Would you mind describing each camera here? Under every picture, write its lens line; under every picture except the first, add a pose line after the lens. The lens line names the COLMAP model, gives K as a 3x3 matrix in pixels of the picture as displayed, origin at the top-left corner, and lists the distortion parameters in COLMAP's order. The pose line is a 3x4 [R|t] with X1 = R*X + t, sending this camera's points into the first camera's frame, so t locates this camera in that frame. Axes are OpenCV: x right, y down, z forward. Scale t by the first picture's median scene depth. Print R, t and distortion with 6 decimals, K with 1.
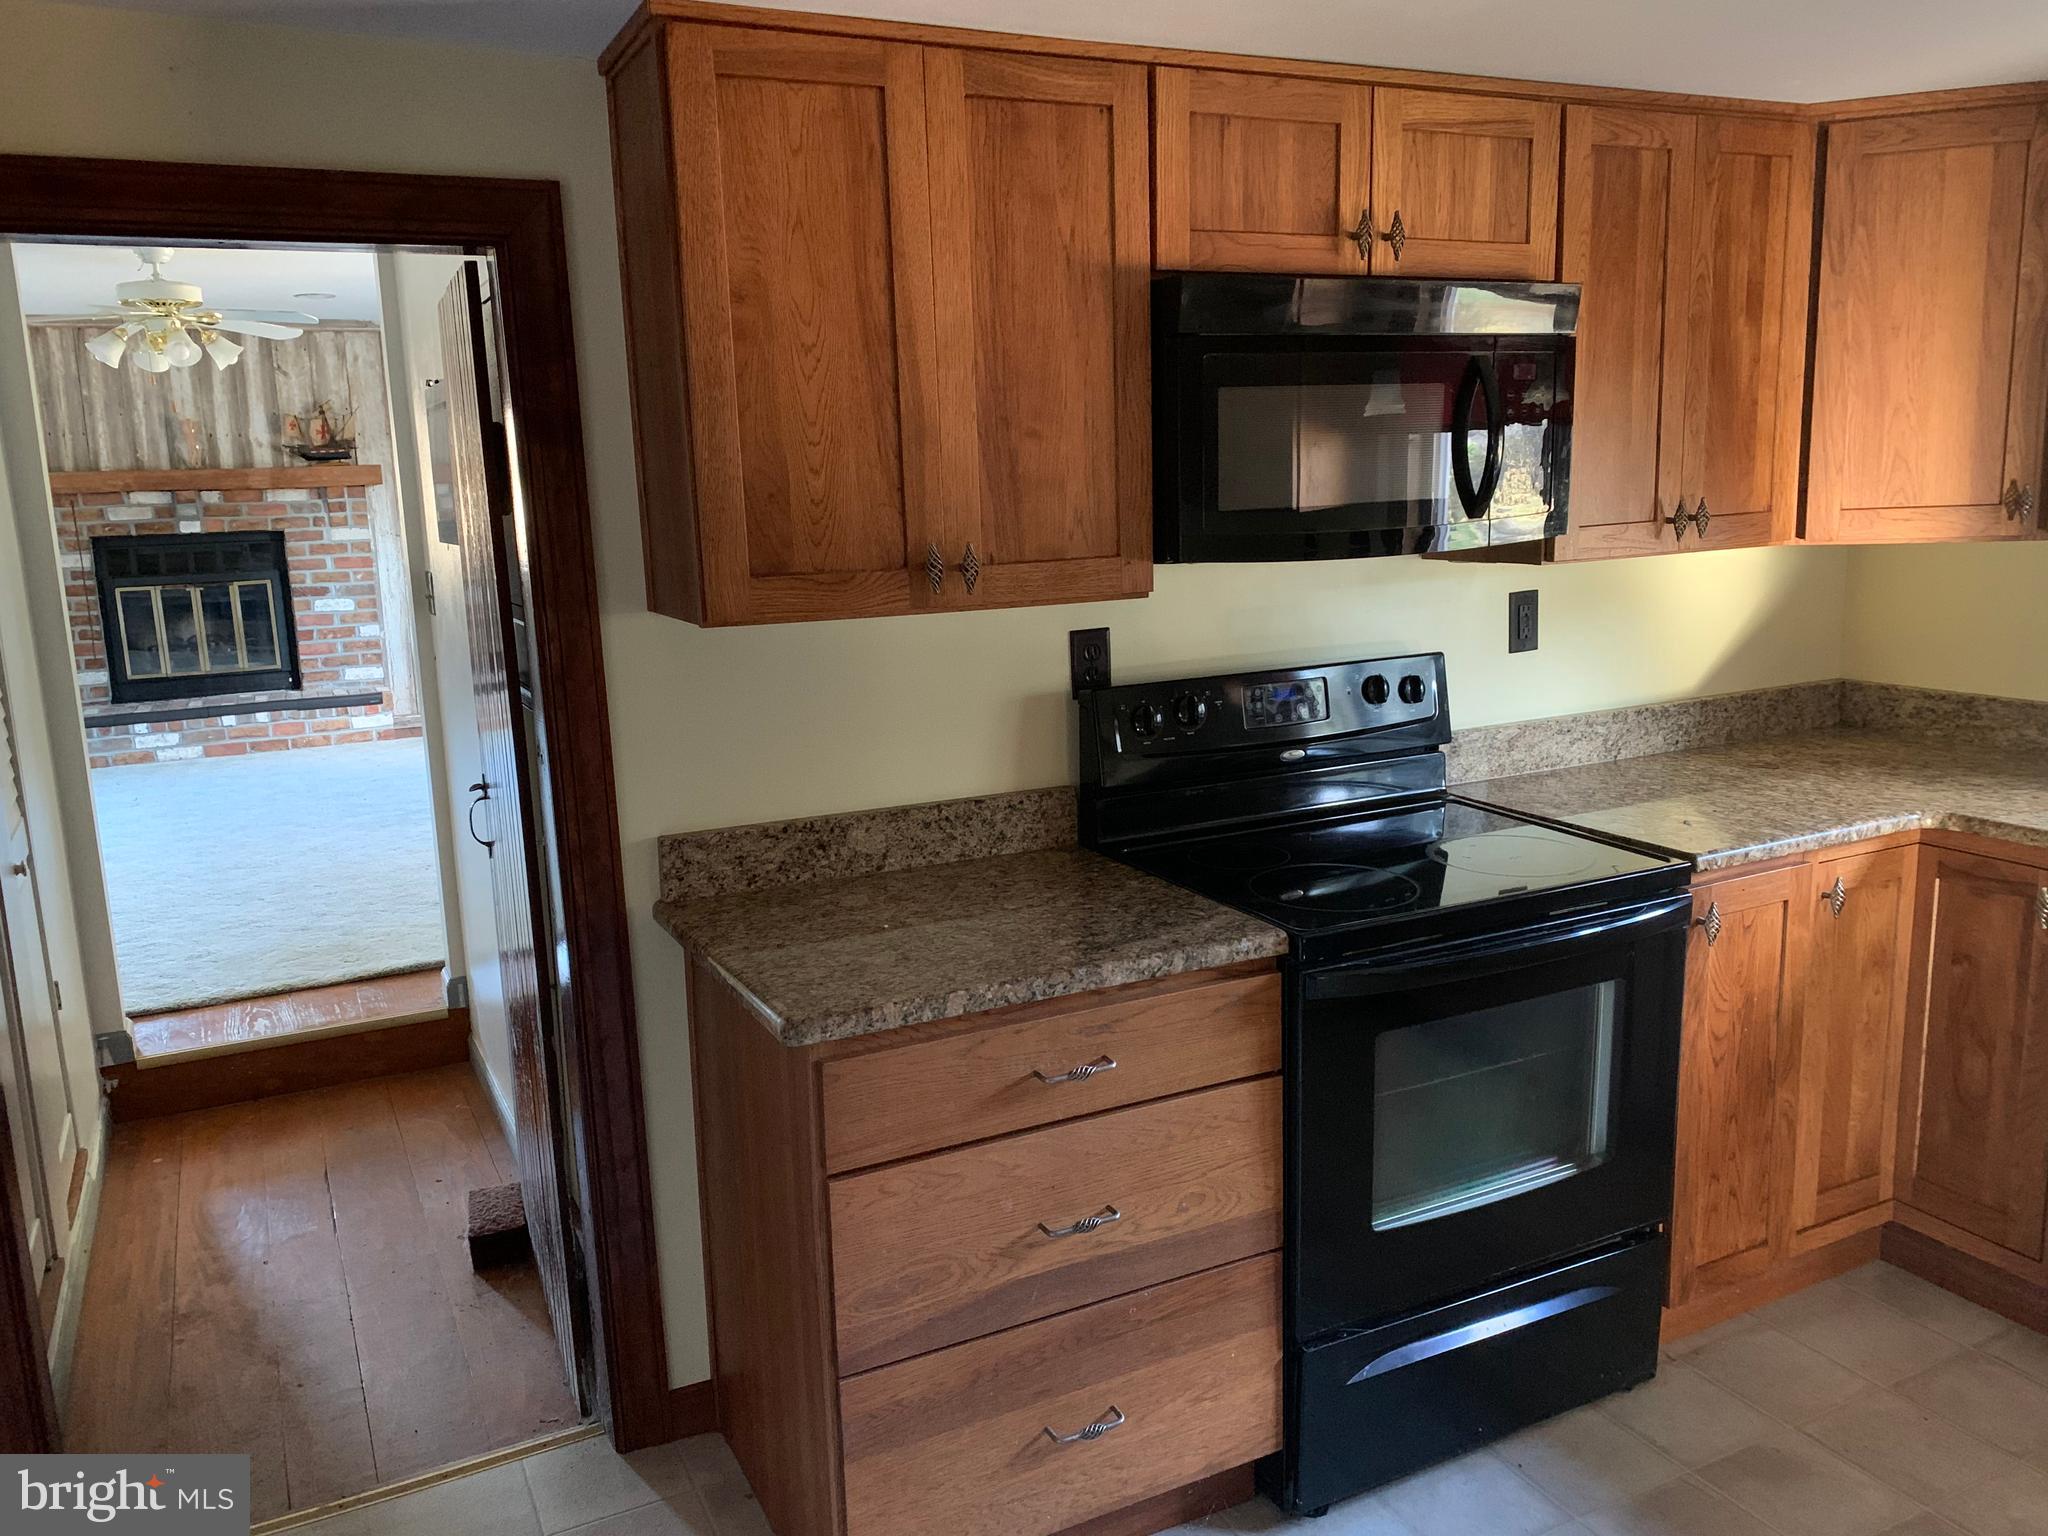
lens RADIAL K [[1557.6, 0, 1011.2], [0, 1557.6, 758.3], [0, 0, 1]] dist [0.034839, -0.016574]
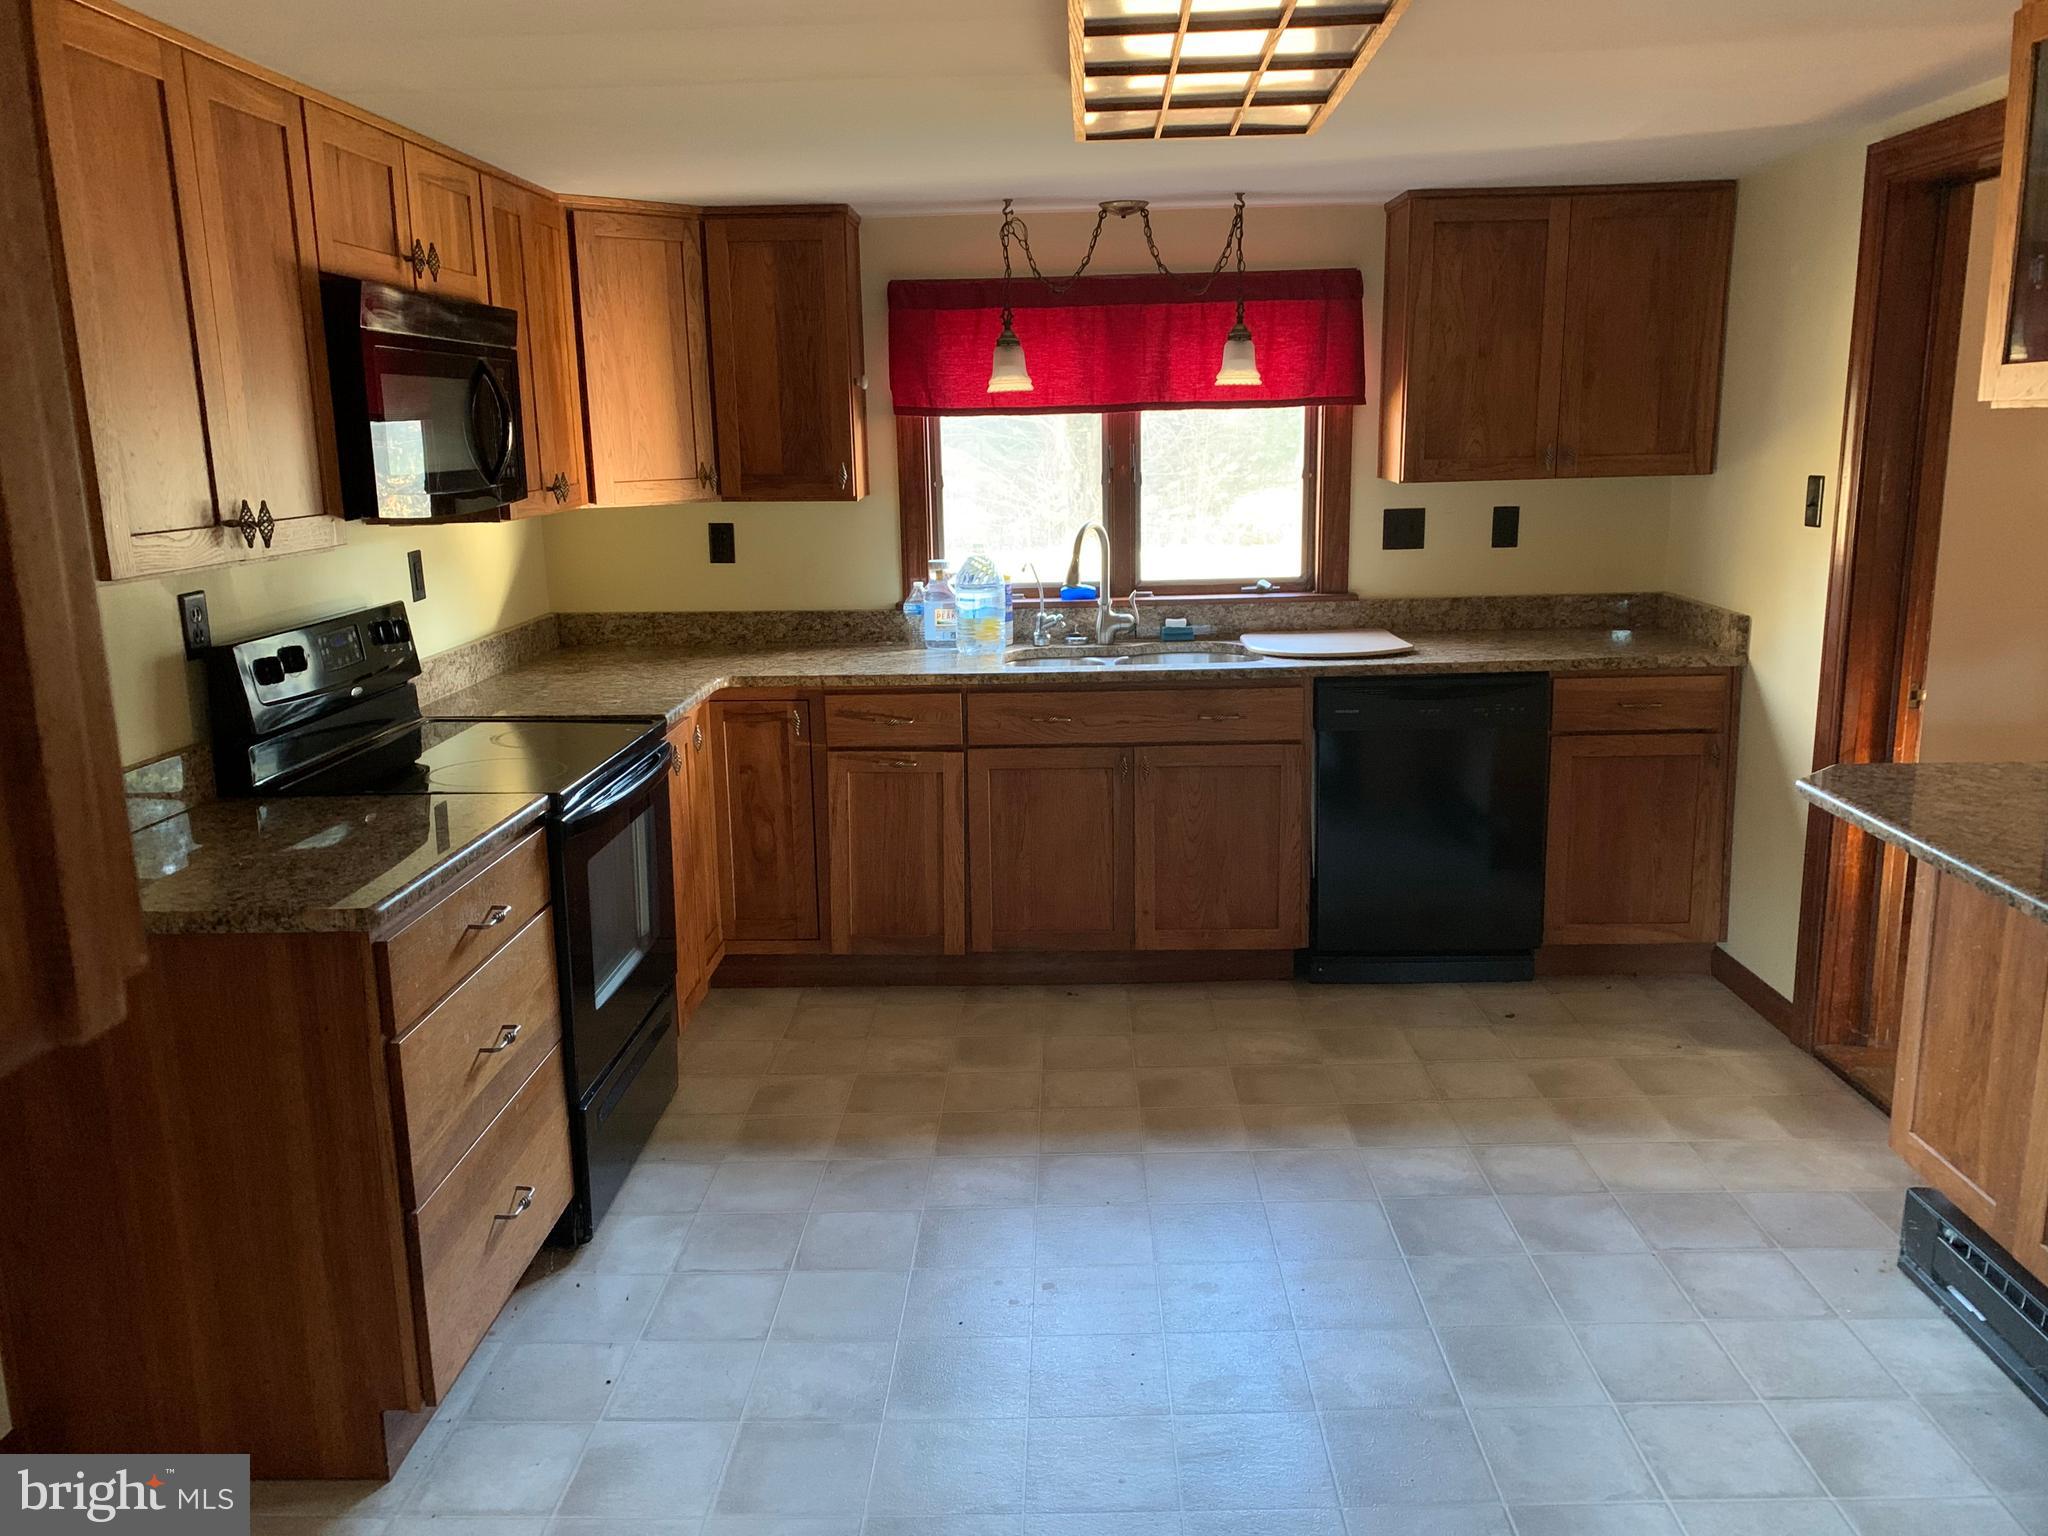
lens RADIAL K [[1557.6, 0, 1027.0], [0, 1557.6, 768.3], [0, 0, 1]] dist [0.034839, -0.016574]
pose [[0.480219, -0.163598, 0.861757, -0.663648], [0.161410, 0.982157, 0.096508, 0.024585], [-0.862170, 0.092751, 0.498056, -0.011672]]
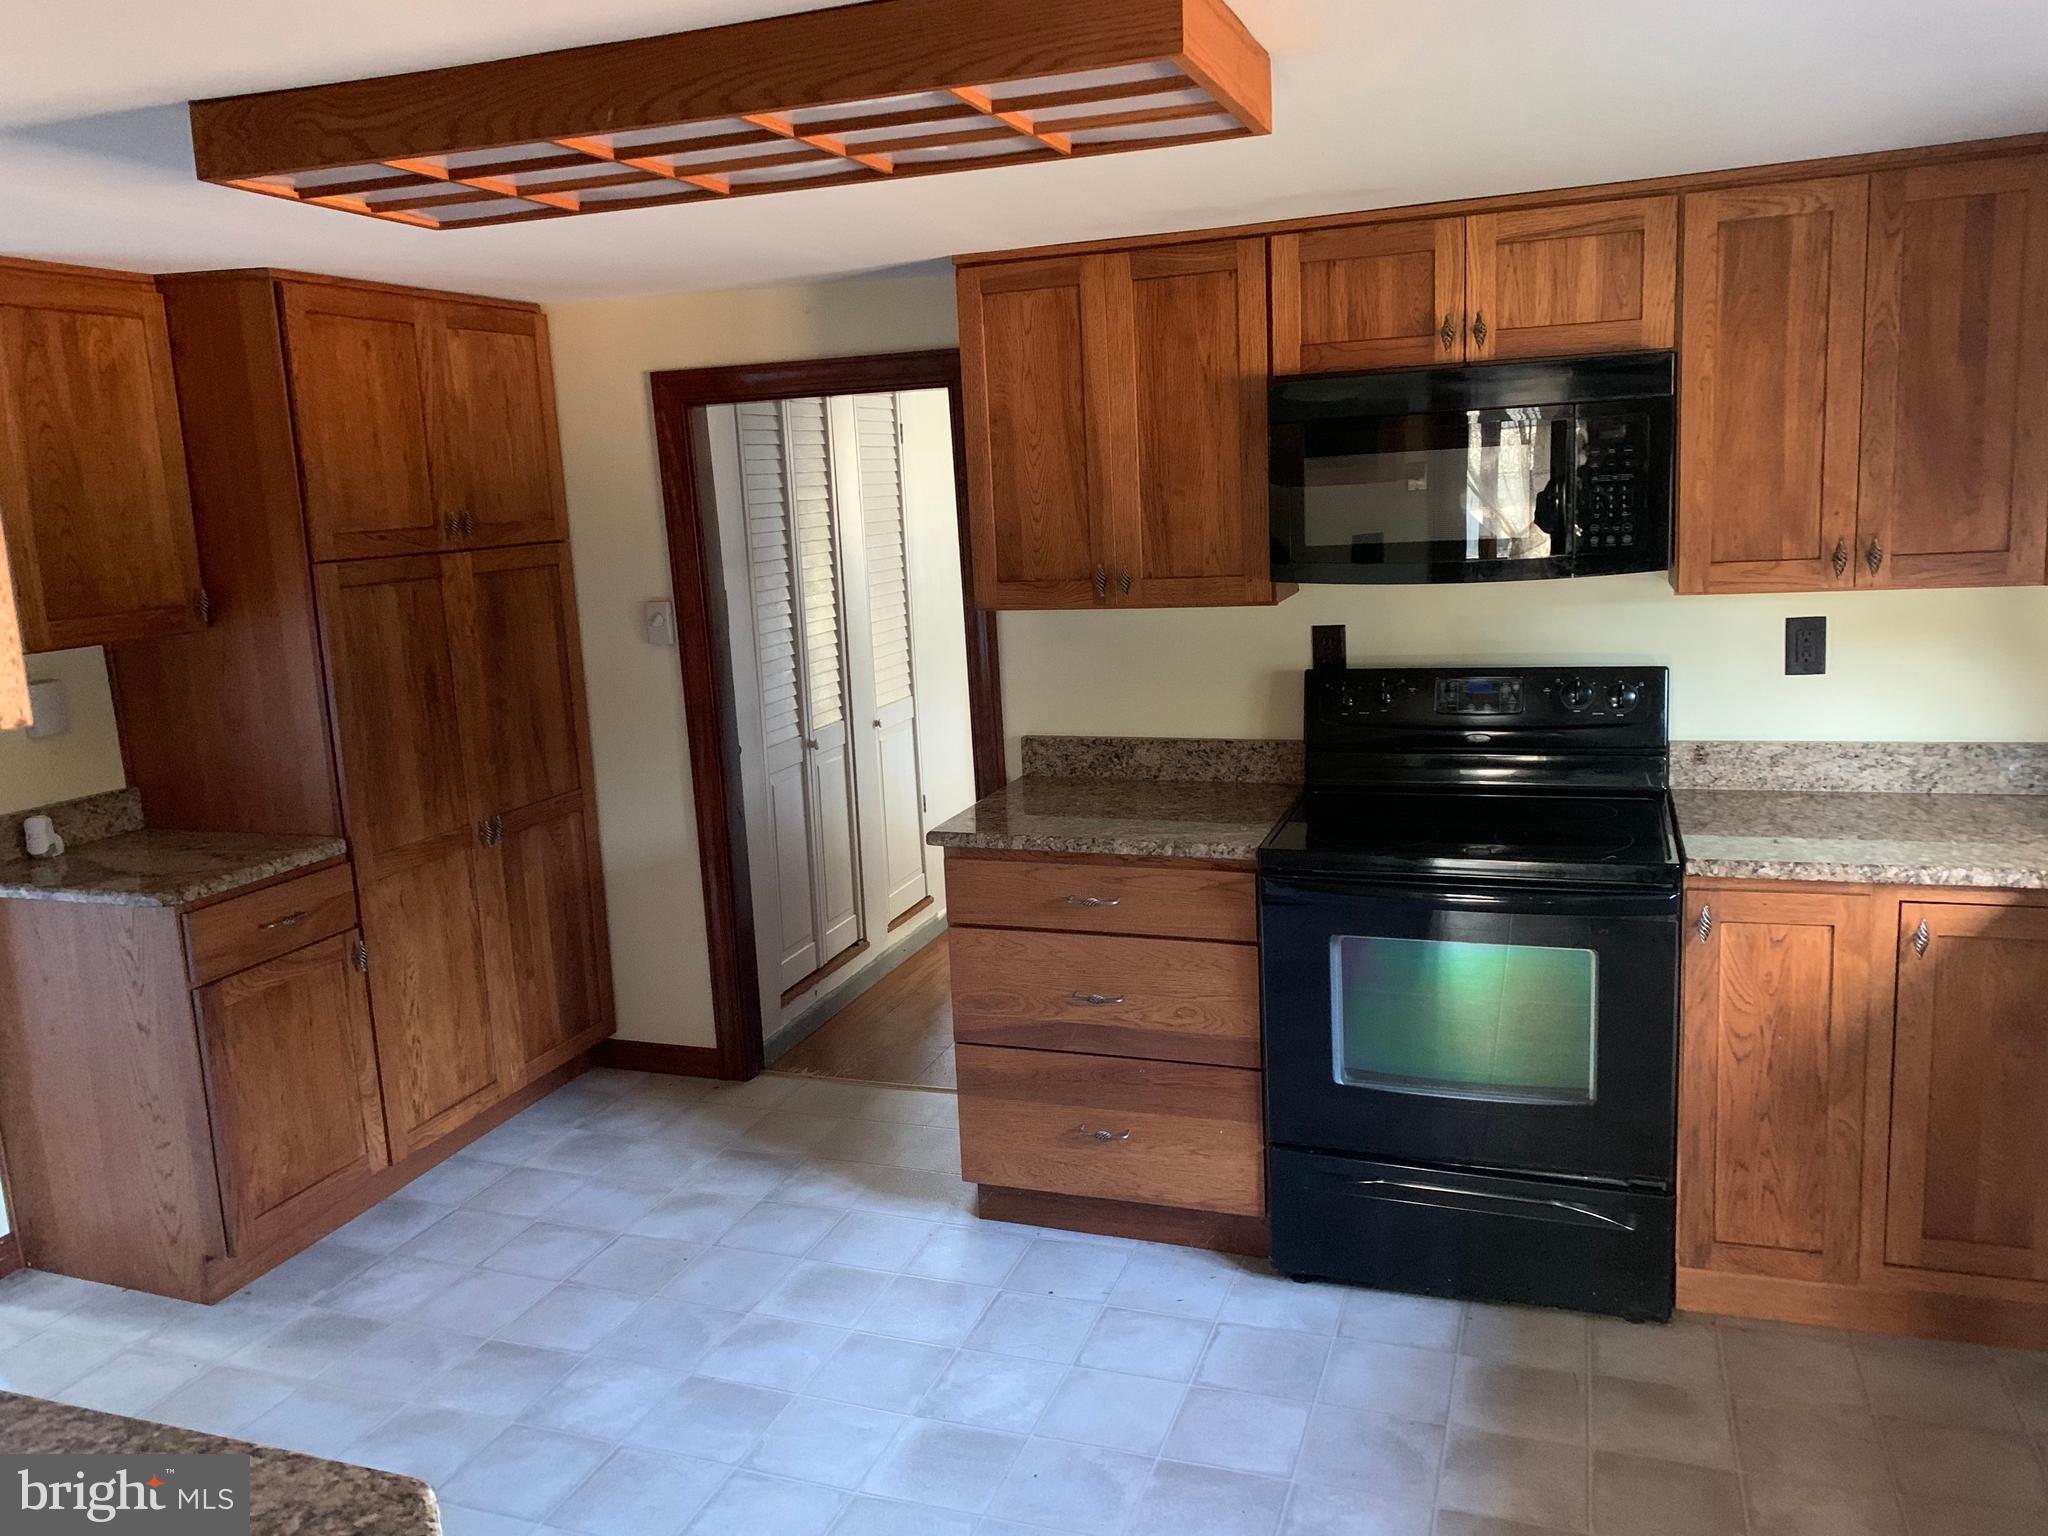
lens RADIAL K [[1557.6, 0, 1024.6], [0, 1557.6, 759.3], [0, 0, 1]] dist [0.034839, -0.016574]
pose [[0.688562, 0.125178, -0.714292, 0.909910], [-0.104478, 0.991837, 0.073103, -0.043144], [0.717612, 0.024291, 0.696019, -0.130991]]
